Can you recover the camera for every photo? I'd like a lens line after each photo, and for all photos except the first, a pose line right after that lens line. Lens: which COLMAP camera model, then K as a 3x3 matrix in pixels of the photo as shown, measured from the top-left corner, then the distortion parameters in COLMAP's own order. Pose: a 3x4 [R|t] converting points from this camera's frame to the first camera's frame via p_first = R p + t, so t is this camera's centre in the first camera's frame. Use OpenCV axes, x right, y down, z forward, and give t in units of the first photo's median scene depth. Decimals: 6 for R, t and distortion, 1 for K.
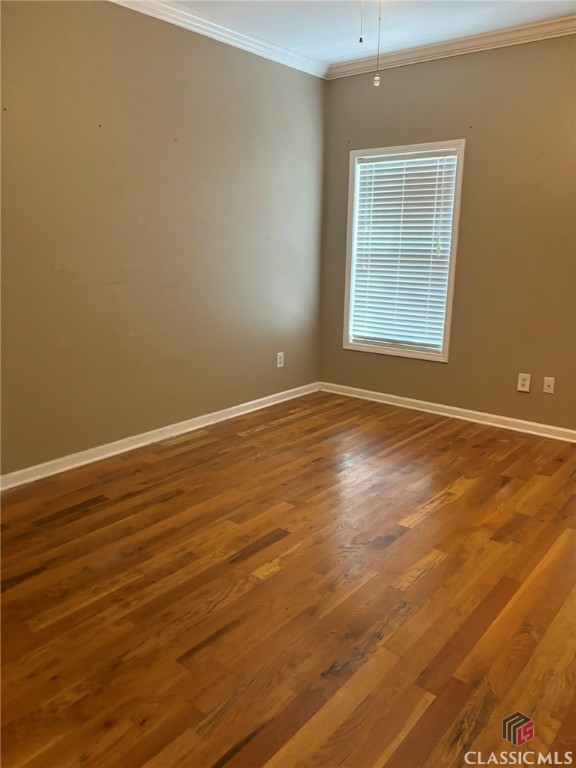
lens RADIAL K [[583.0, 0, 288.0], [0, 583.0, 384.0], [0, 0, 1]] dist [0.025446, -0.000890]
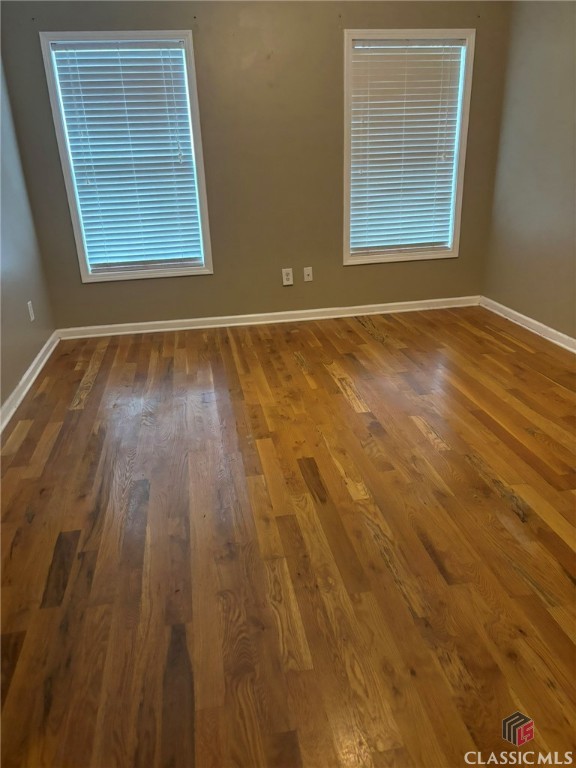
lens RADIAL K [[584.9, 0, 288.0], [0, 584.9, 384.0], [0, 0, 1]] dist [0.077383, -0.098644]
pose [[0.647602, -0.313100, 0.694679, -0.441237], [0.223493, 0.949631, 0.219662, -0.054964], [-0.728465, 0.013002, 0.684959, 0.246229]]
